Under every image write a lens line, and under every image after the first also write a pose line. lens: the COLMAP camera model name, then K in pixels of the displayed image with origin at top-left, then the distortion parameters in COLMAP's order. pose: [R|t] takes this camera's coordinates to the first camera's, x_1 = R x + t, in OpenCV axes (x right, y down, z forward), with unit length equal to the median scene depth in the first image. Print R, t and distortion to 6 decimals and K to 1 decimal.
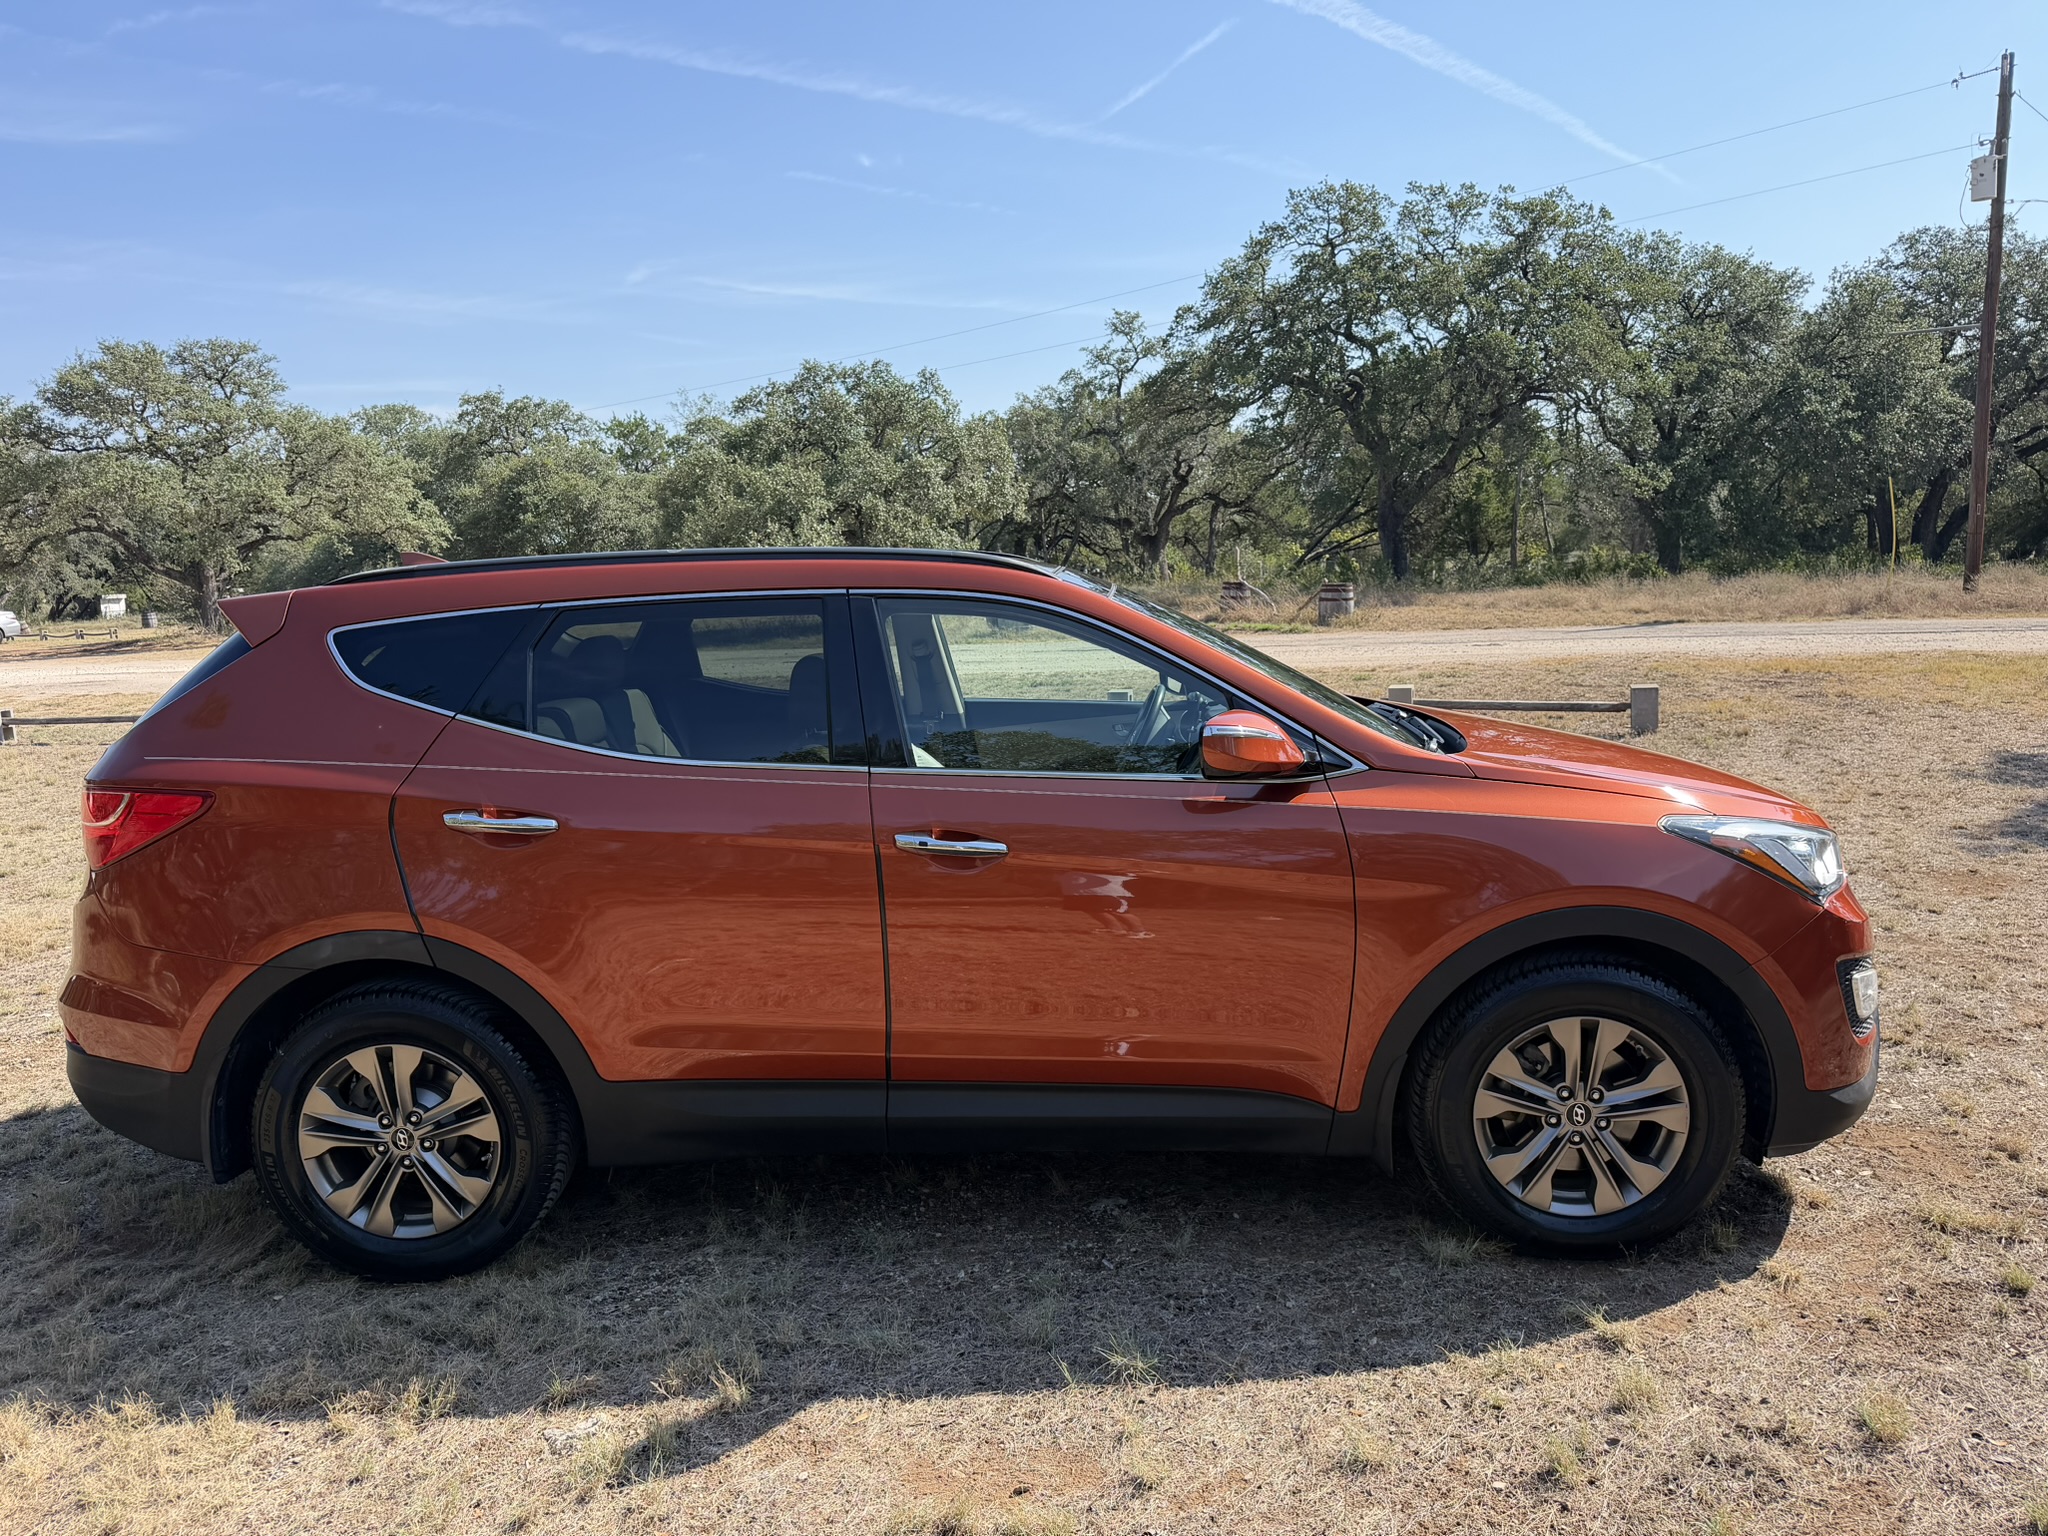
lens RADIAL K [[1451.7, 0, 1029.4], [0, 1451.7, 764.7], [0, 0, 1]] dist [0.013138, -0.017652]
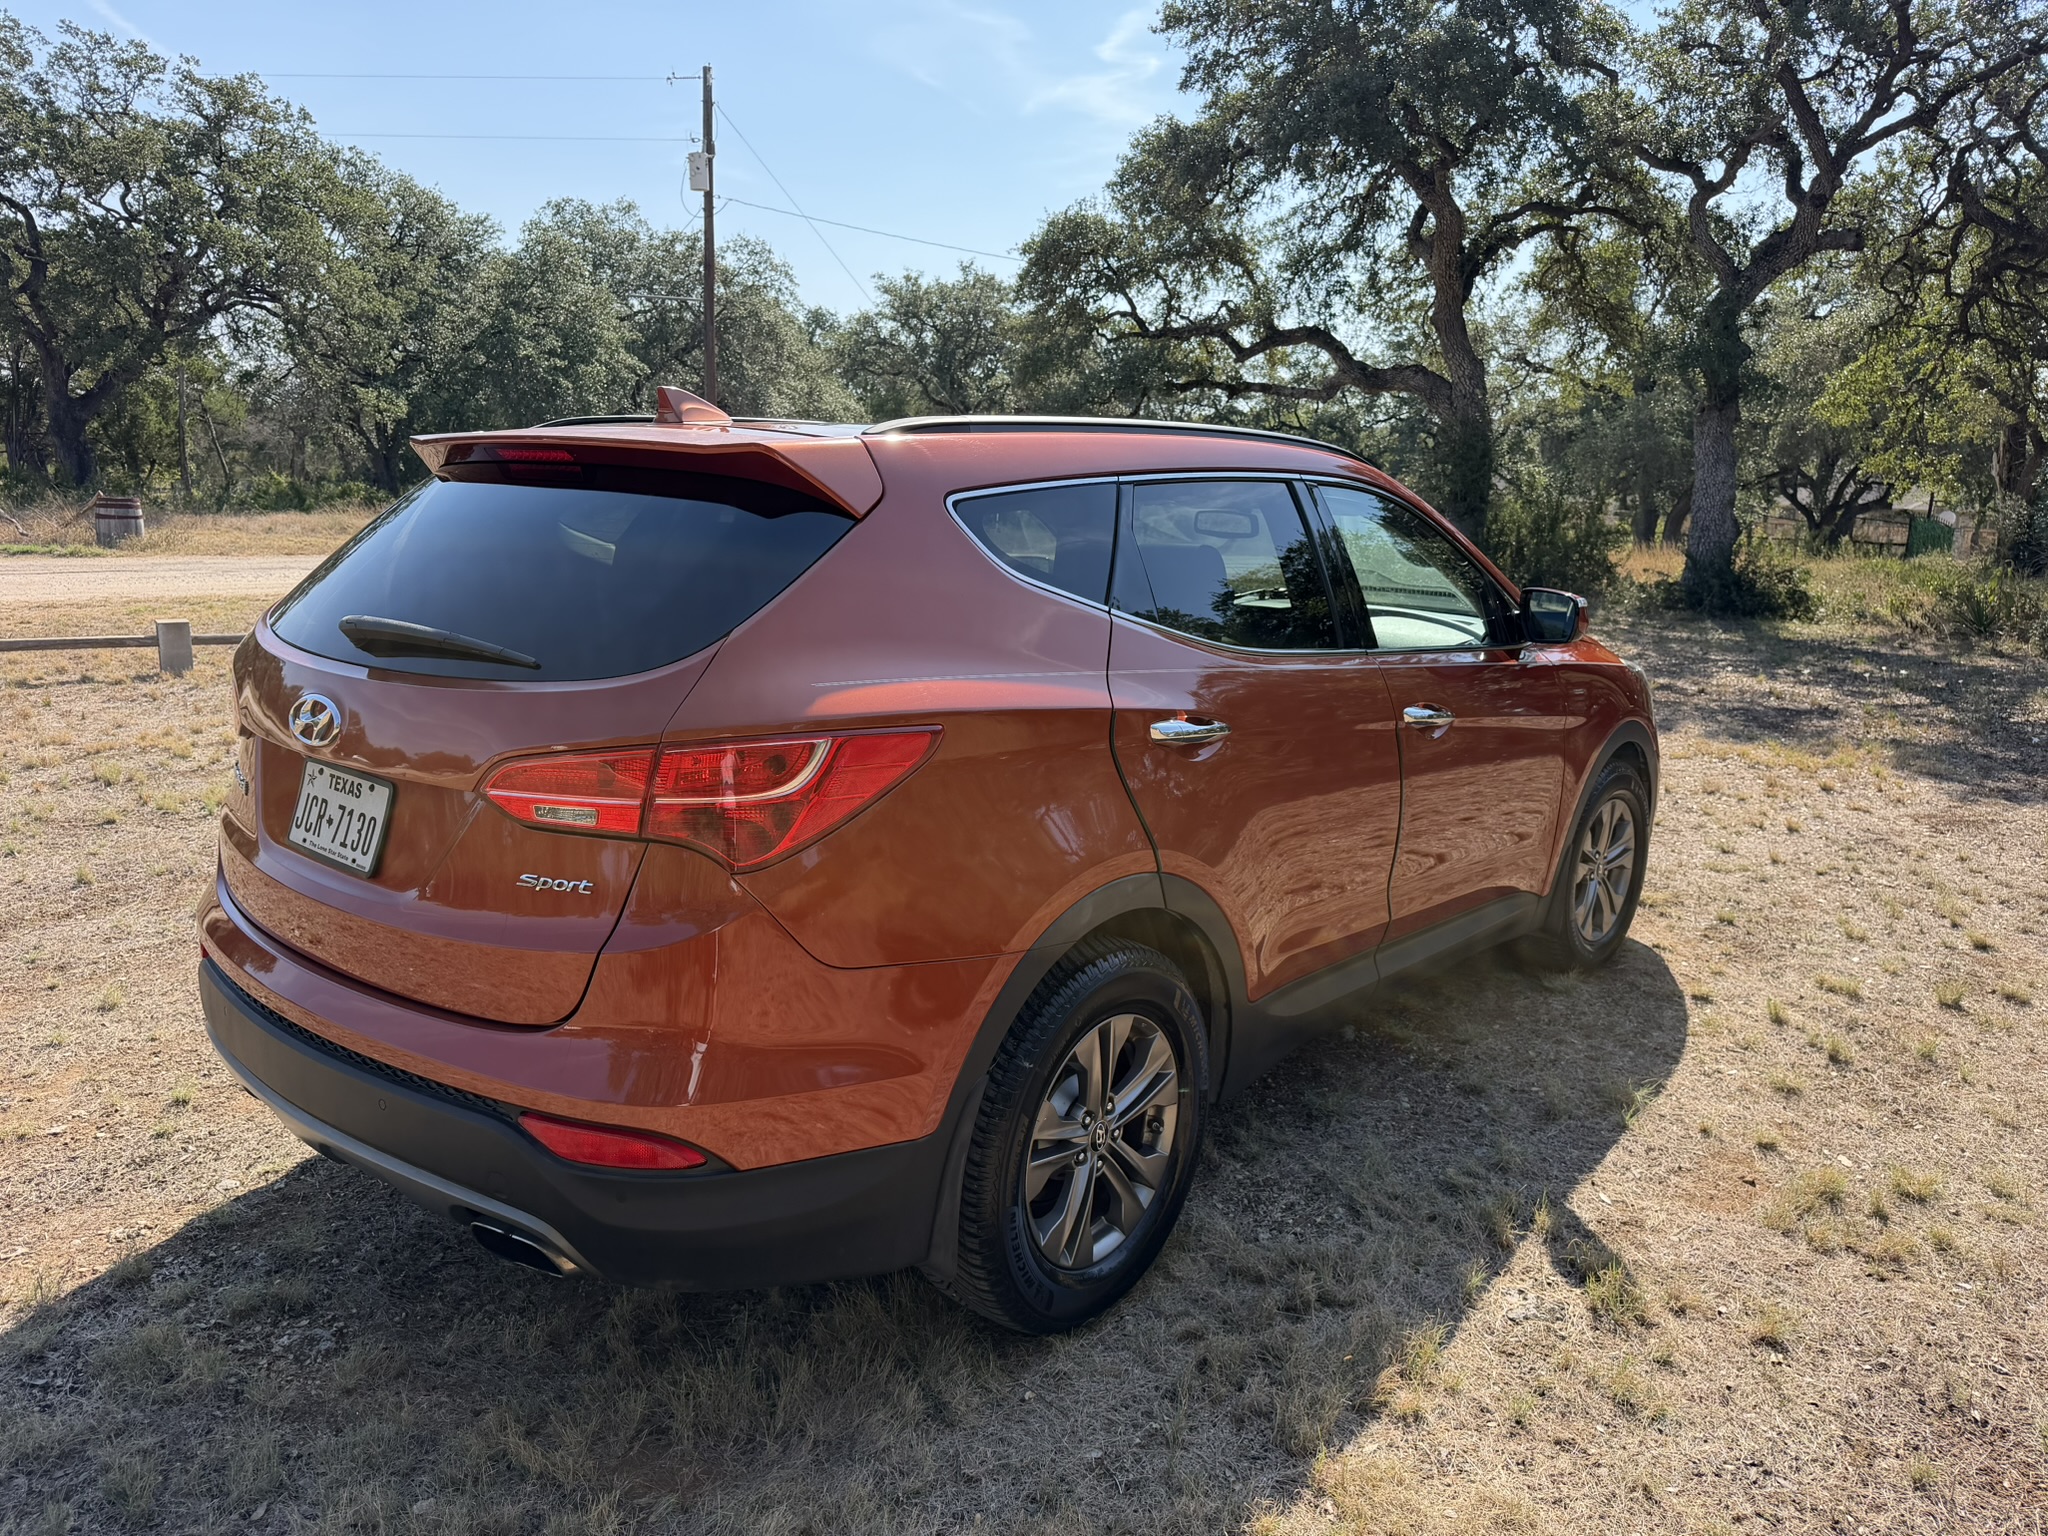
lens RADIAL K [[1451.7, 0, 1029.4], [0, 1451.7, 764.7], [0, 0, 1]] dist [0.013138, -0.017652]
pose [[0.619788, -0.098932, 0.778509, -0.090958], [0.064102, 0.995089, 0.075421, -0.000838], [-0.782147, 0.003159, 0.623086, 0.045631]]
